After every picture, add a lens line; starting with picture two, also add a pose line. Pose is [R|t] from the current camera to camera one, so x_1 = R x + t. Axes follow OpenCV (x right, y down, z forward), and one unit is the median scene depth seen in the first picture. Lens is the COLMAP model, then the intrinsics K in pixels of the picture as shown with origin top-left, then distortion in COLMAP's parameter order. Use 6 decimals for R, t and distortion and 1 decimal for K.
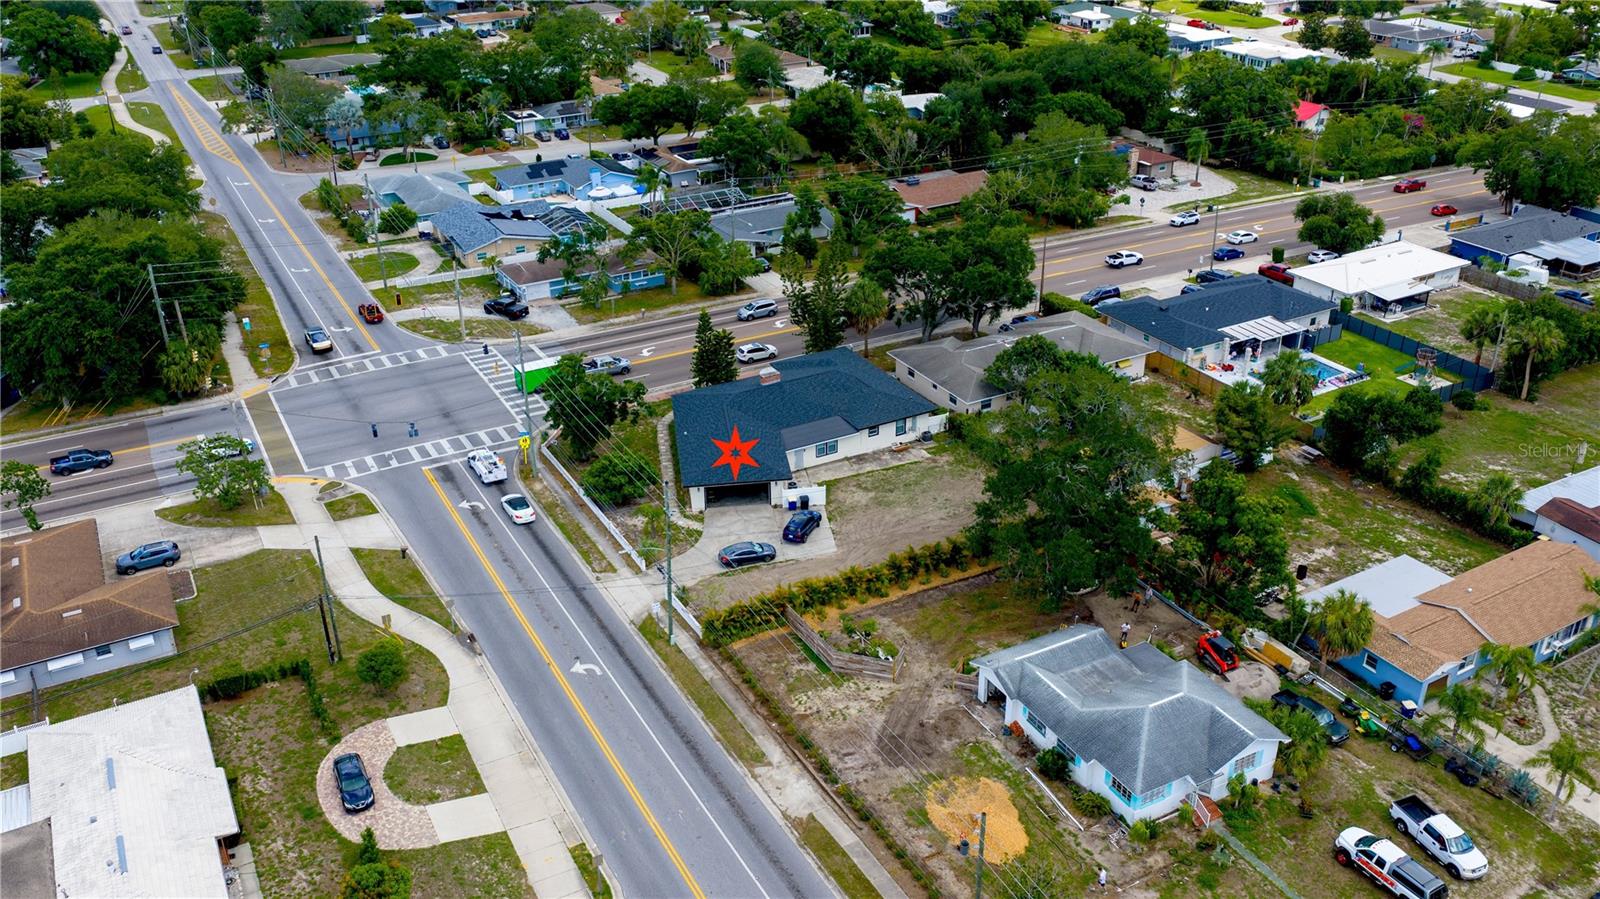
lens RADIAL K [[1335.5, 0, 805.0], [0, 1335.5, 454.0], [0, 0, 1]] dist [0.010585, -0.012853]
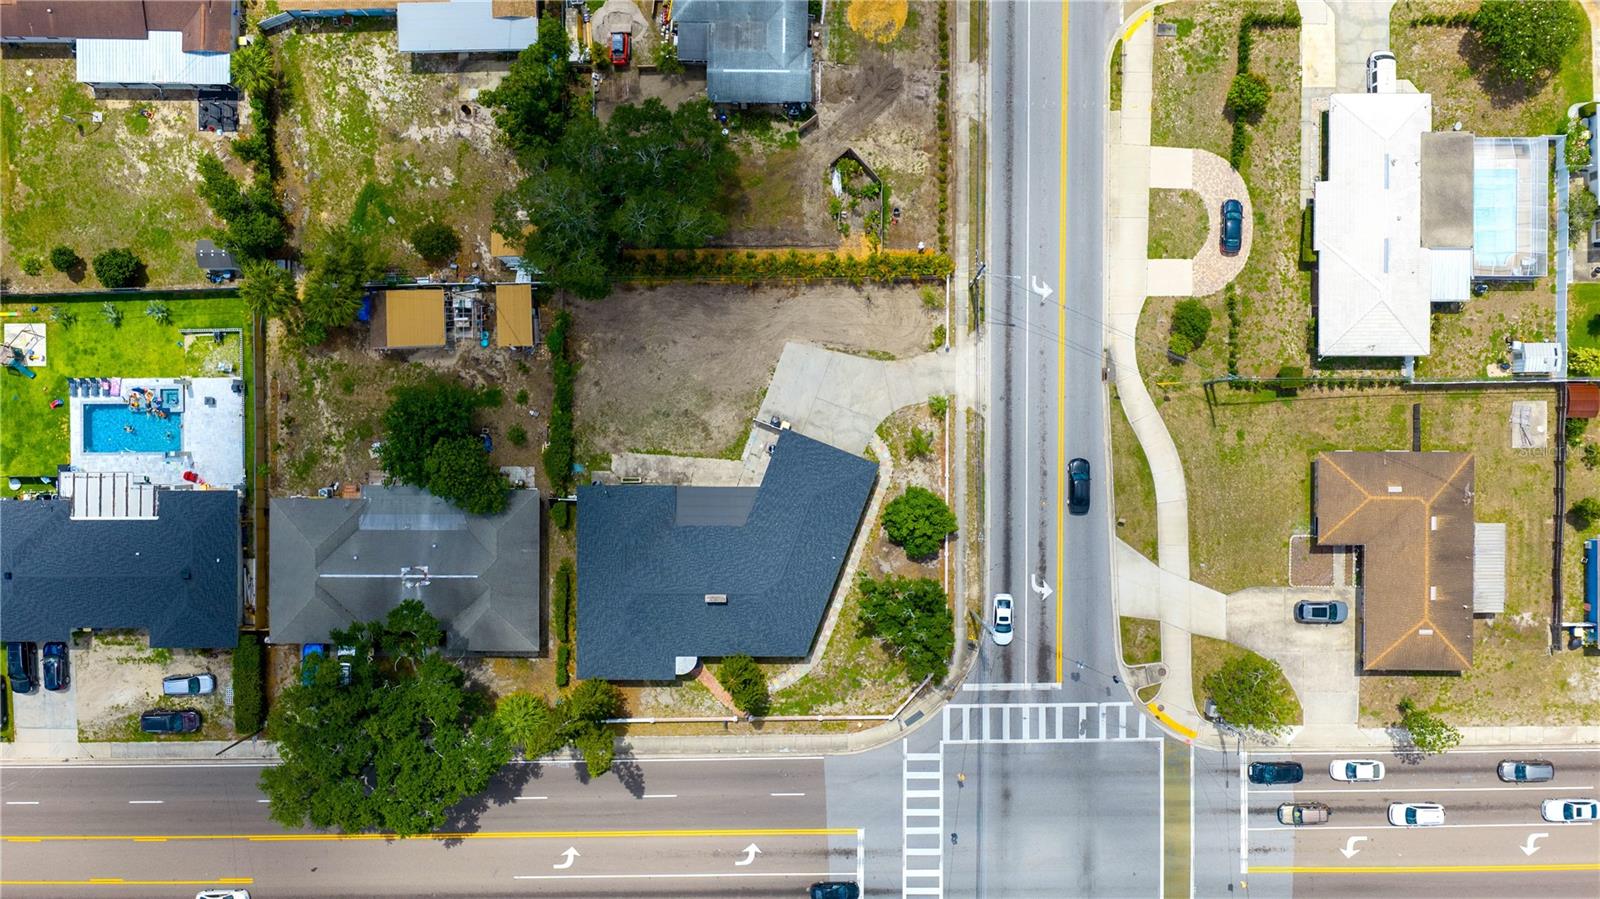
lens RADIAL K [[1335.5, 0, 795.8], [0, 1335.5, 449.9], [0, 0, 1]] dist [0.010585, -0.012853]
pose [[-0.874816, -0.484455, -0.000346, -0.021842], [0.225212, -0.407314, 0.885085, -0.801900], [-0.428925, 0.774208, 0.465430, 0.445949]]
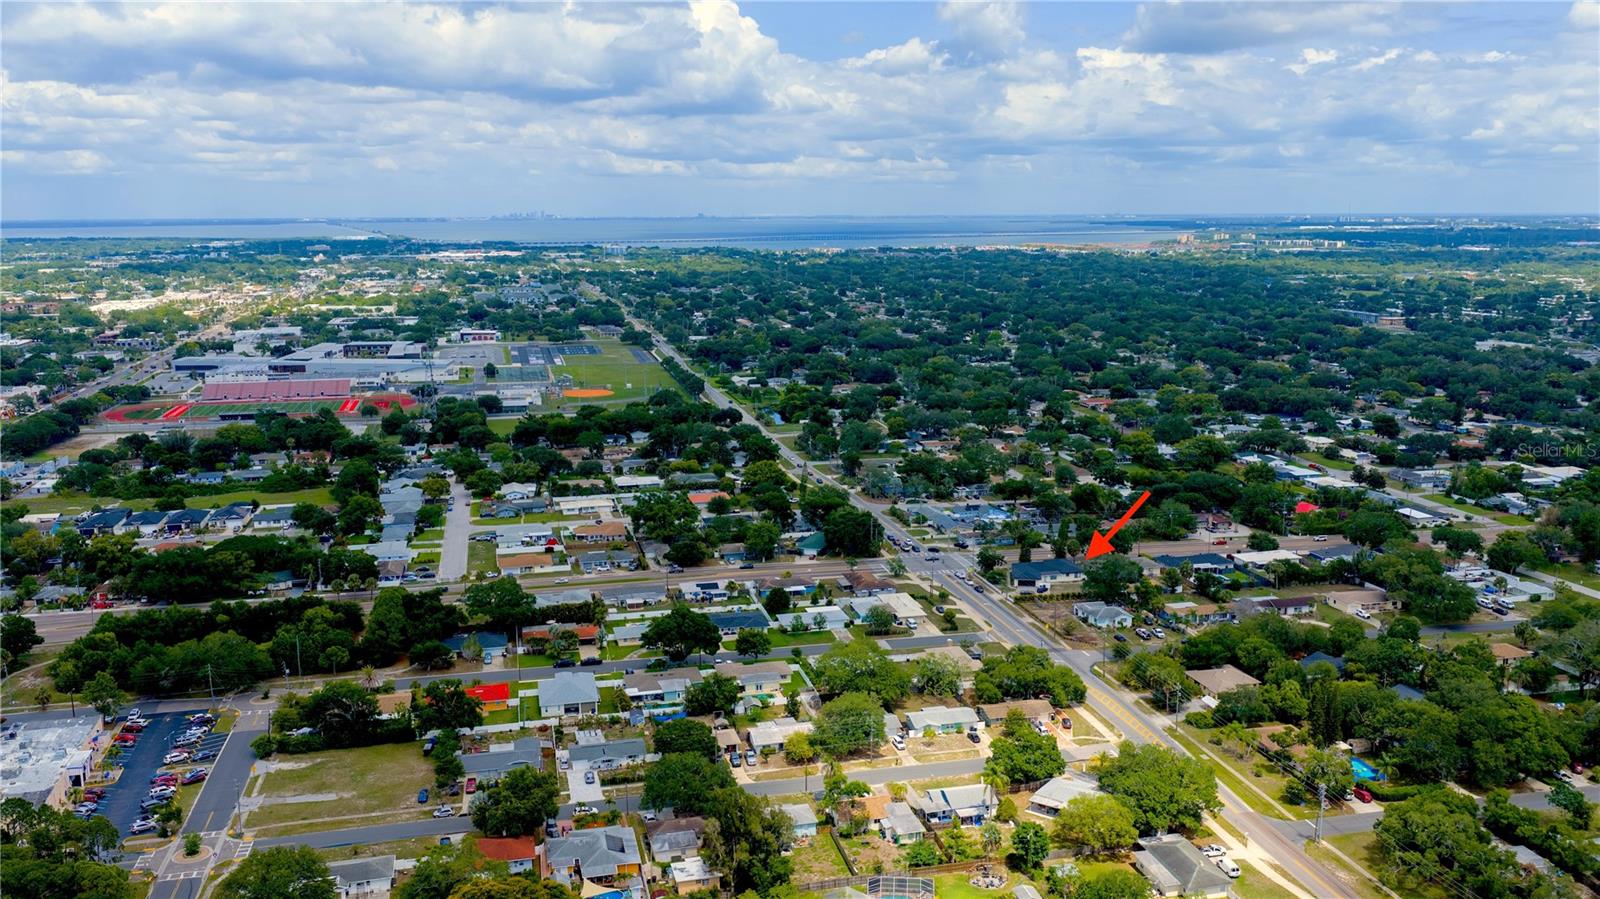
lens RADIAL K [[1335.5, 0, 797.4], [0, 1335.5, 448.7], [0, 0, 1]] dist [0.010585, -0.012853]
pose [[0.959811, 0.052184, -0.275752, 0.309405], [-0.129510, 0.954043, -0.270238, 0.684241], [0.248977, 0.295090, 0.922460, -2.453279]]
